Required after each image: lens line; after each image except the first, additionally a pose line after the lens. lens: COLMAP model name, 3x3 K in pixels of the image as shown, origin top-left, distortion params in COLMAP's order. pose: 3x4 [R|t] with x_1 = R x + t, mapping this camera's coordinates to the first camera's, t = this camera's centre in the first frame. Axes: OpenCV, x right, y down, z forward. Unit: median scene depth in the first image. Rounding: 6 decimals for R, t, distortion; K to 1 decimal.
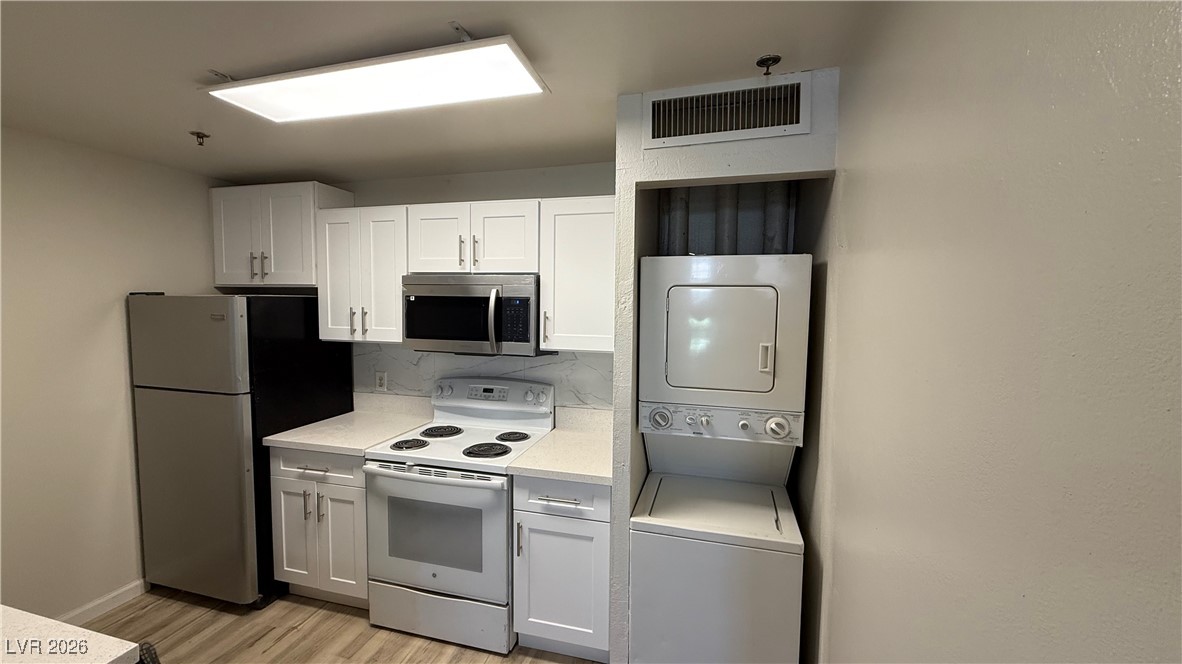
lens RADIAL K [[470.7, 0, 591.3], [0, 470.7, 332.9], [0, 0, 1]] dist [0.000296, 0.000687]
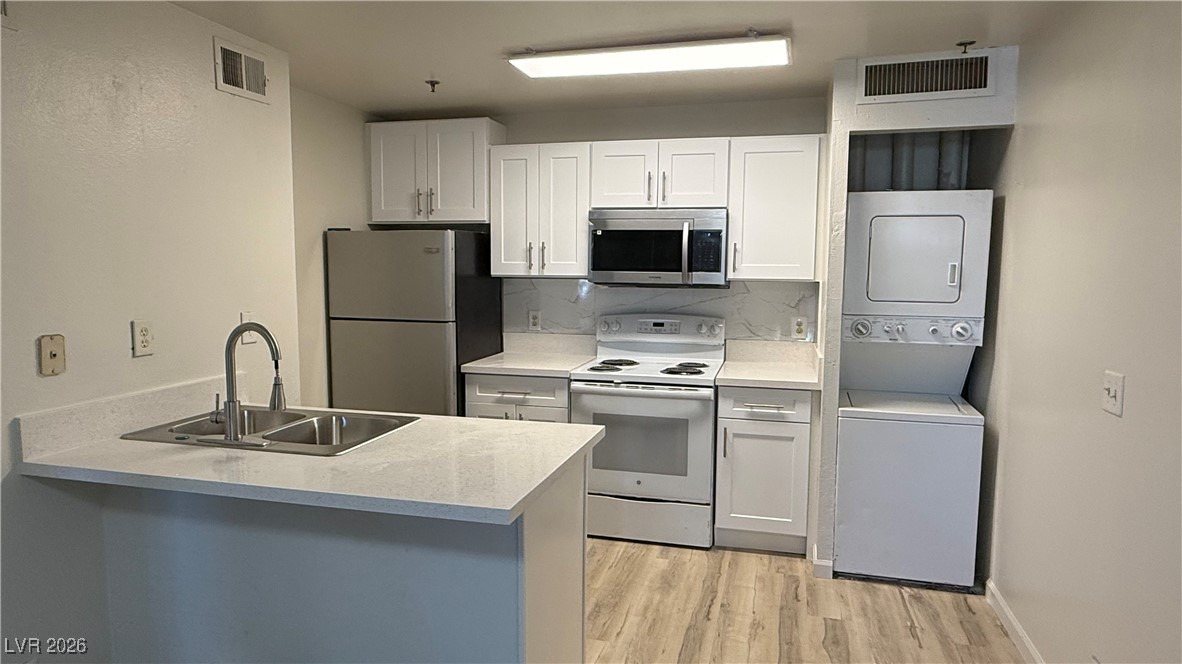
lens RADIAL K [[742.5, 0, 587.0], [0, 742.5, 335.3], [0, 0, 1]] dist [0.003501, 0.000342]
pose [[0.999988, -0.004544, 0.002010, -0.469349], [0.004470, 0.999365, 0.035337, 0.110062], [-0.002169, -0.035327, 0.999373, -0.750231]]
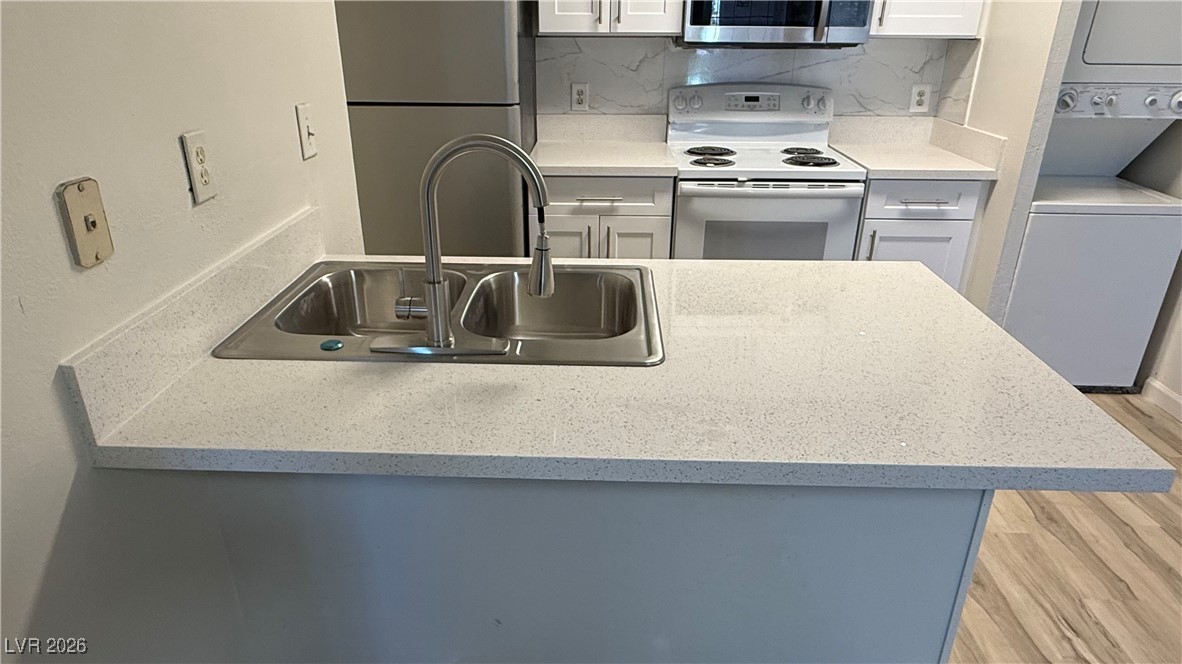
lens RADIAL K [[742.5, 0, 582.8], [0, 742.5, 334.2], [0, 0, 1]] dist [0.003501, 0.000342]
pose [[0.971675, -0.099621, 0.214296, -1.005439], [0.021524, 0.940343, 0.339545, 0.079287], [-0.235338, -0.325315, 0.915853, -0.267997]]
